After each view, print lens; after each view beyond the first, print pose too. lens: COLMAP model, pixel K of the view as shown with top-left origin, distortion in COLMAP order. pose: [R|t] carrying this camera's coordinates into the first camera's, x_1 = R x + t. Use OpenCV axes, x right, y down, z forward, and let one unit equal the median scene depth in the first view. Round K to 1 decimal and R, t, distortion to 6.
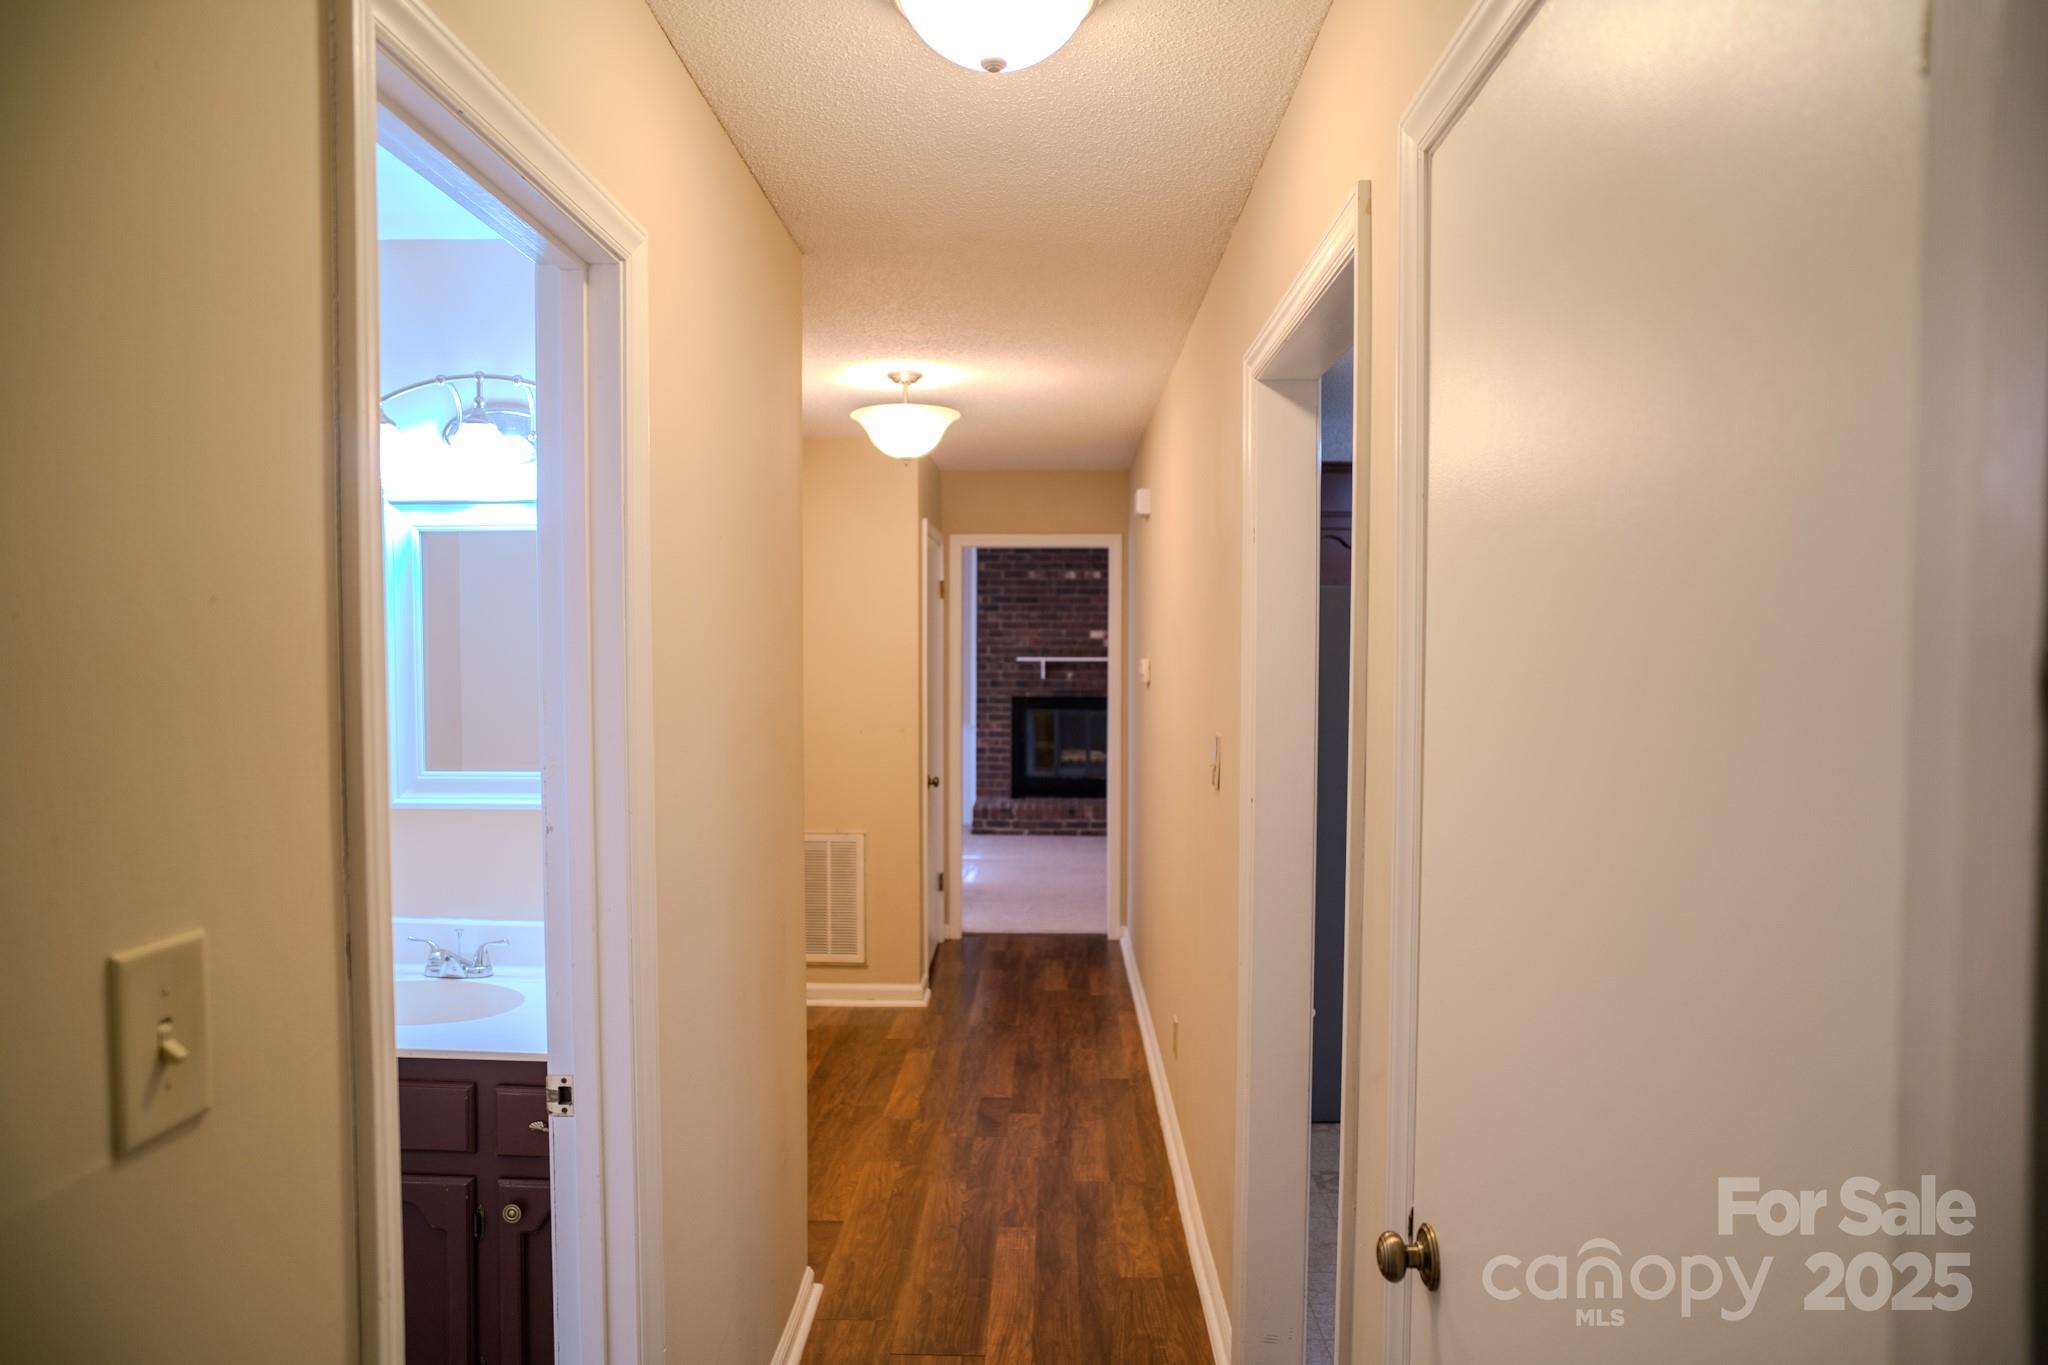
lens RADIAL K [[1218.4, 0, 1023.9], [0, 1218.4, 688.7], [0, 0, 1]] dist [-0.076188, 0.060892]
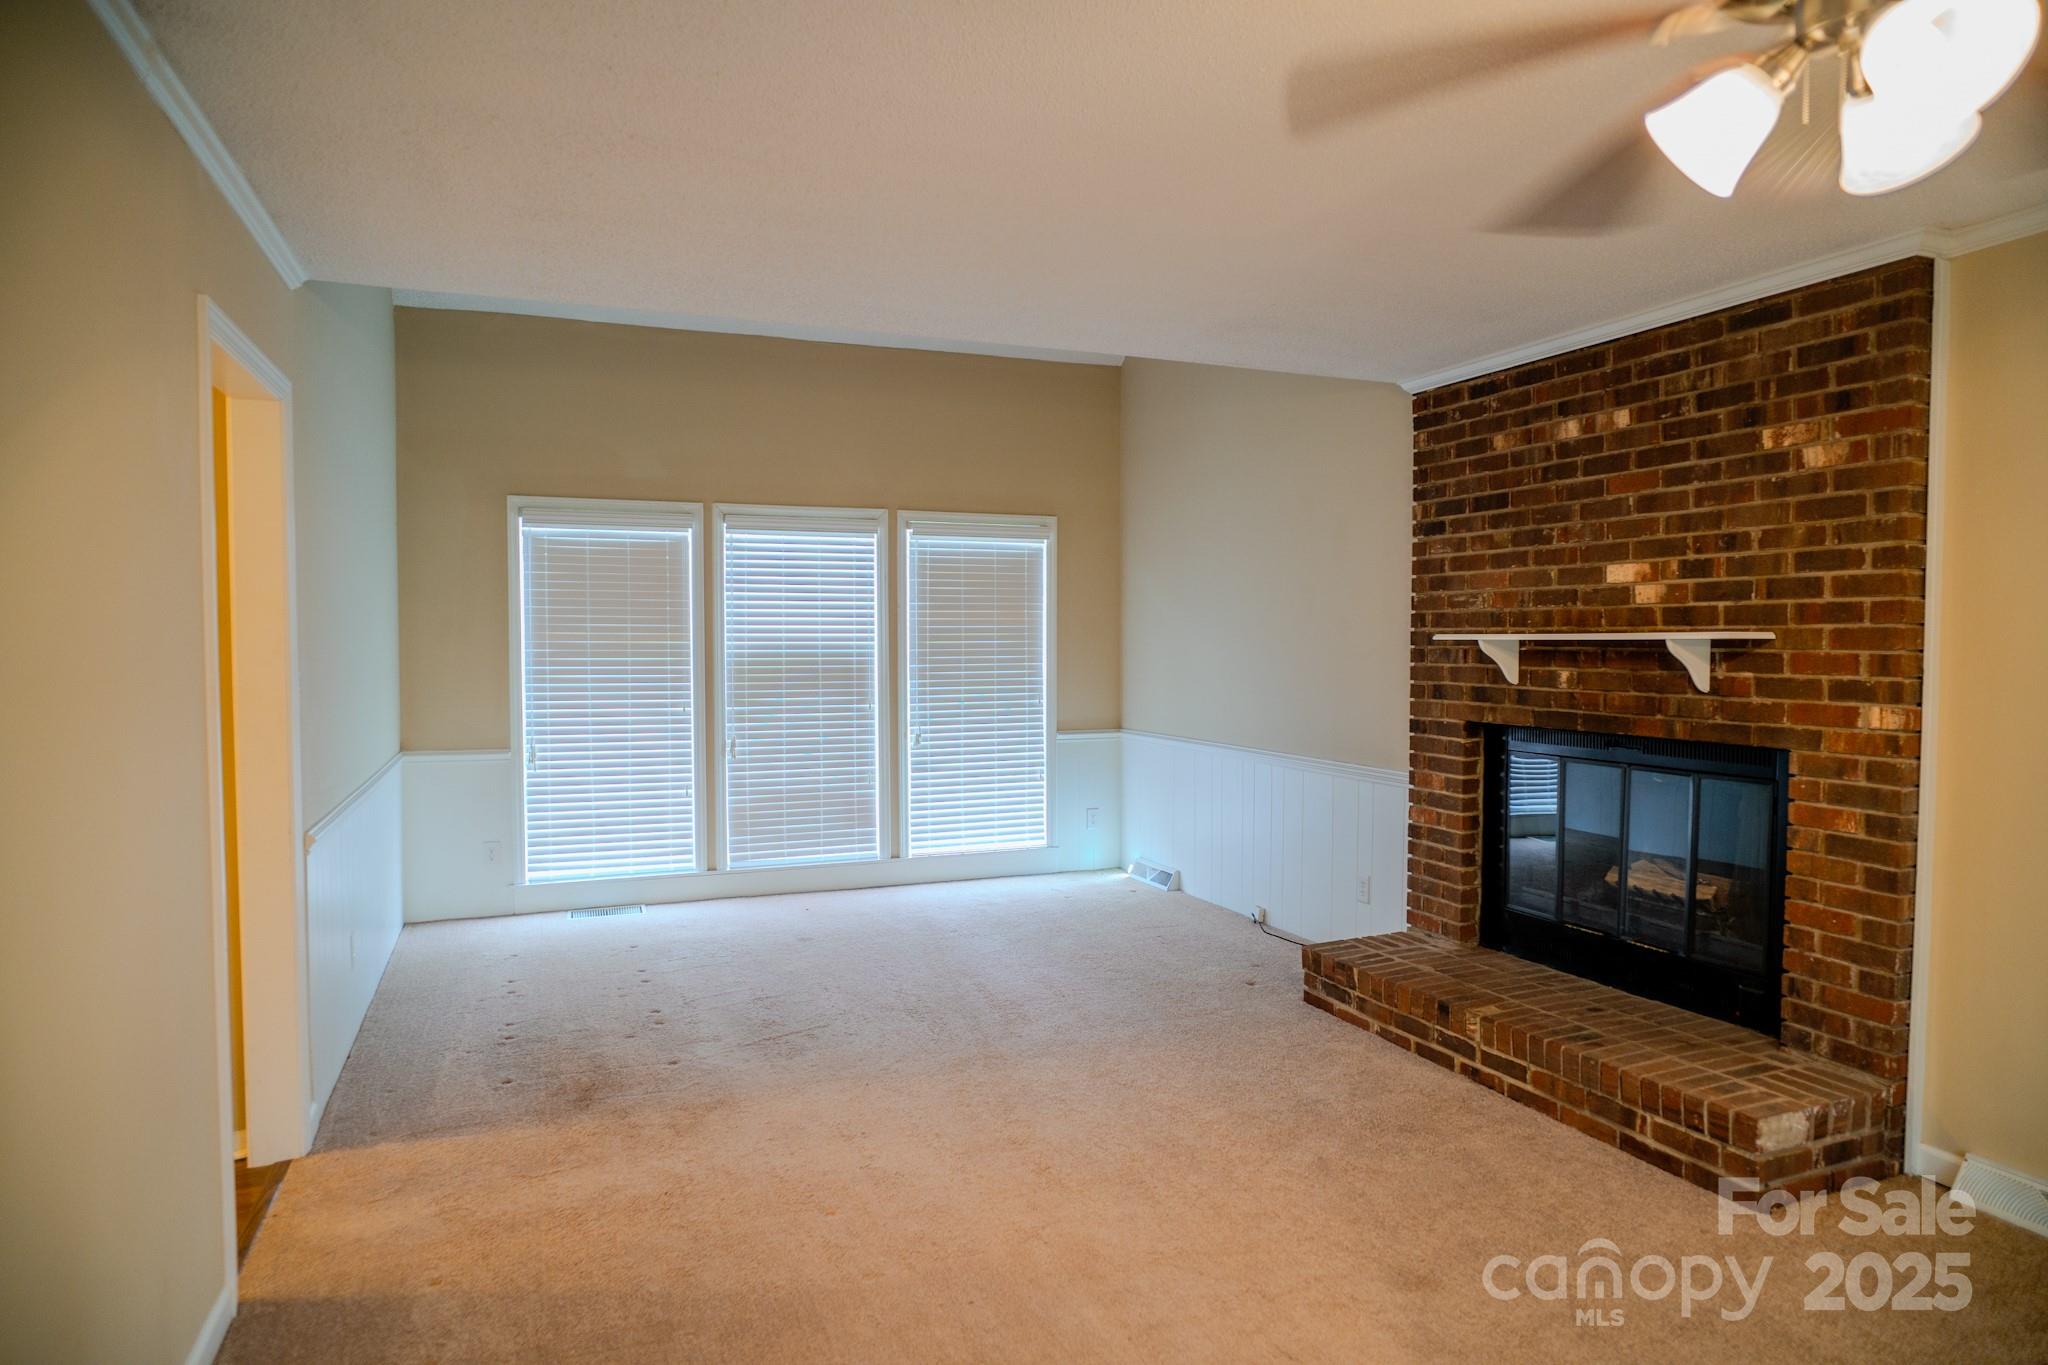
lens RADIAL K [[1218.4, 0, 1023.9], [0, 1218.4, 688.7], [0, 0, 1]] dist [-0.076188, 0.060892]
pose [[0.400834, 0.033973, -0.915521, 0.333221], [-0.027112, 0.999314, 0.025212, -0.012461], [0.915749, 0.014716, 0.401480, 0.673353]]
